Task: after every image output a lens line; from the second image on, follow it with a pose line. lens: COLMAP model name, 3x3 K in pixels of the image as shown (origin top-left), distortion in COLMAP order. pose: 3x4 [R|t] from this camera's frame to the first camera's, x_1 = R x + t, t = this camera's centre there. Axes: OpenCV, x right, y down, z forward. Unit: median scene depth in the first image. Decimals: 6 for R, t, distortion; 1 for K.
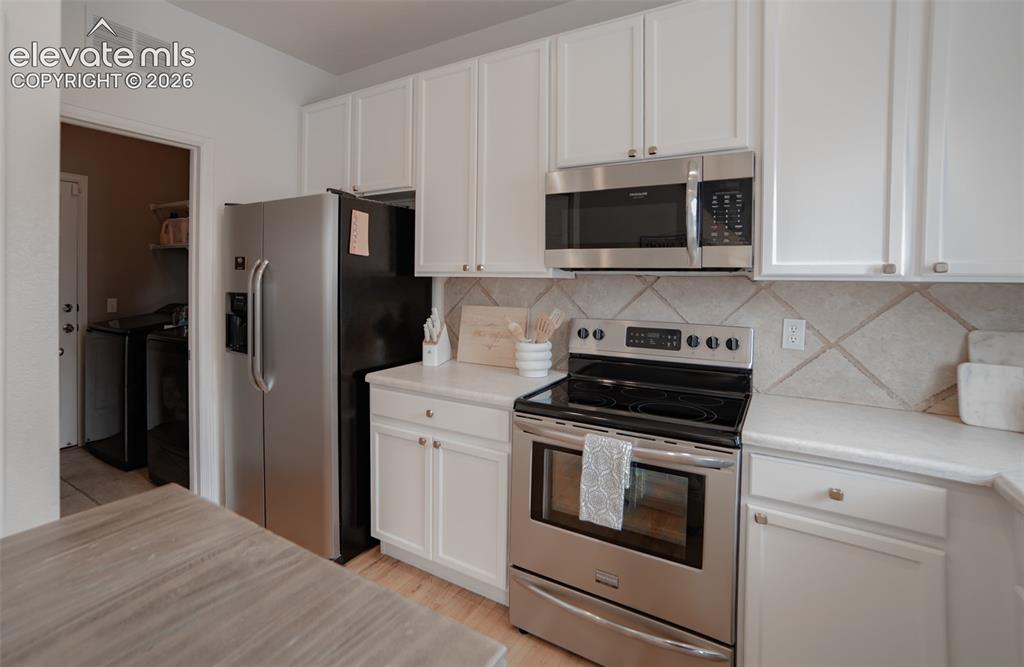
lens RADIAL K [[489.0, 0, 513.1], [0, 489.0, 284.6], [0, 0, 1]] dist [-0.002314, 0.011307]
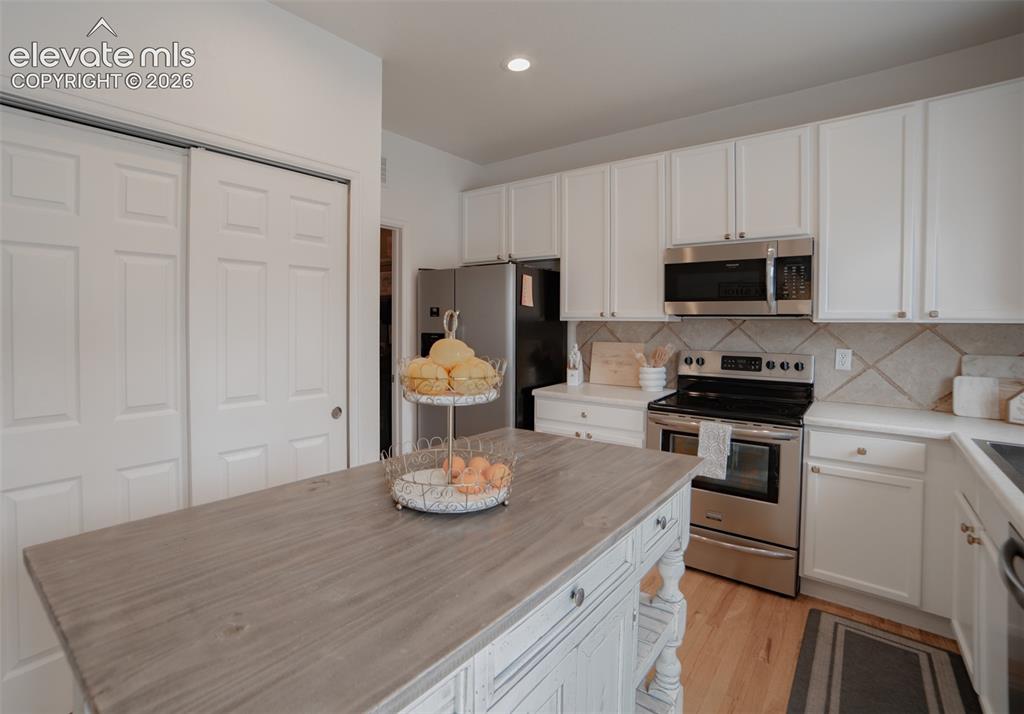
lens RADIAL K [[494.9, 0, 532.5], [0, 494.9, 329.0], [0, 0, 1]] dist [0.001886, 0.000652]
pose [[0.996258, -0.005863, -0.086234, -0.208943], [0.006423, 0.999960, 0.006211, -0.003151], [0.086194, -0.006742, 0.996256, -0.523397]]
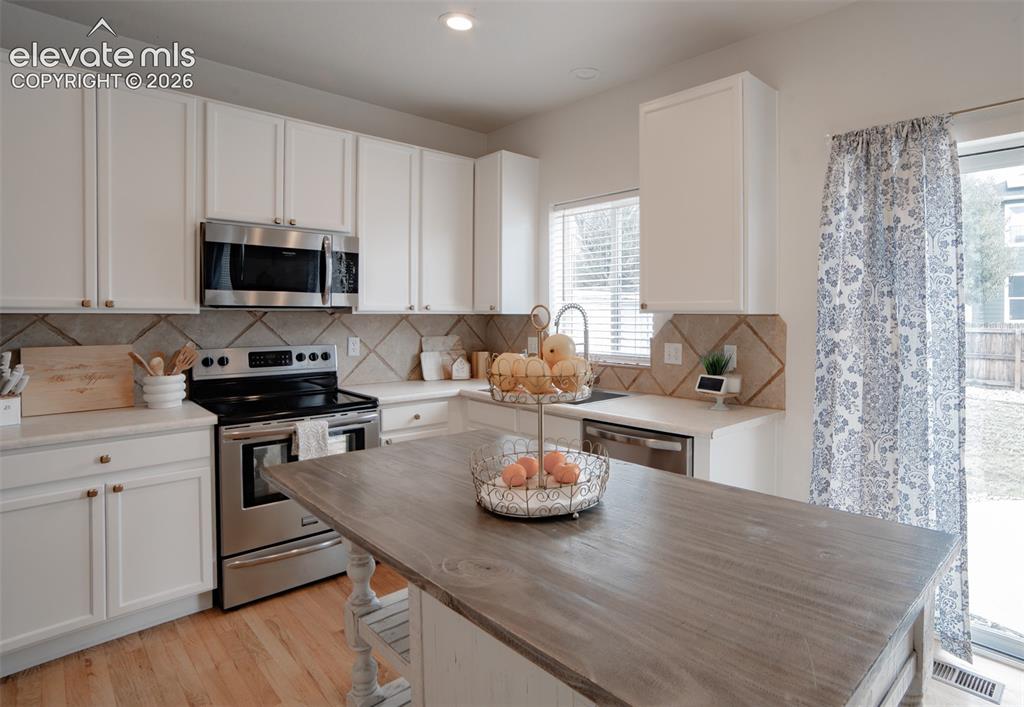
lens RADIAL K [[555.8, 0, 513.1], [0, 555.8, 320.5], [0, 0, 1]] dist [-0.000076, 0.000021]
pose [[0.320147, -0.023562, 0.947075, -0.988033], [0.011584, 0.999713, 0.020956, -0.017885], [-0.947297, 0.004262, 0.320329, -0.097708]]
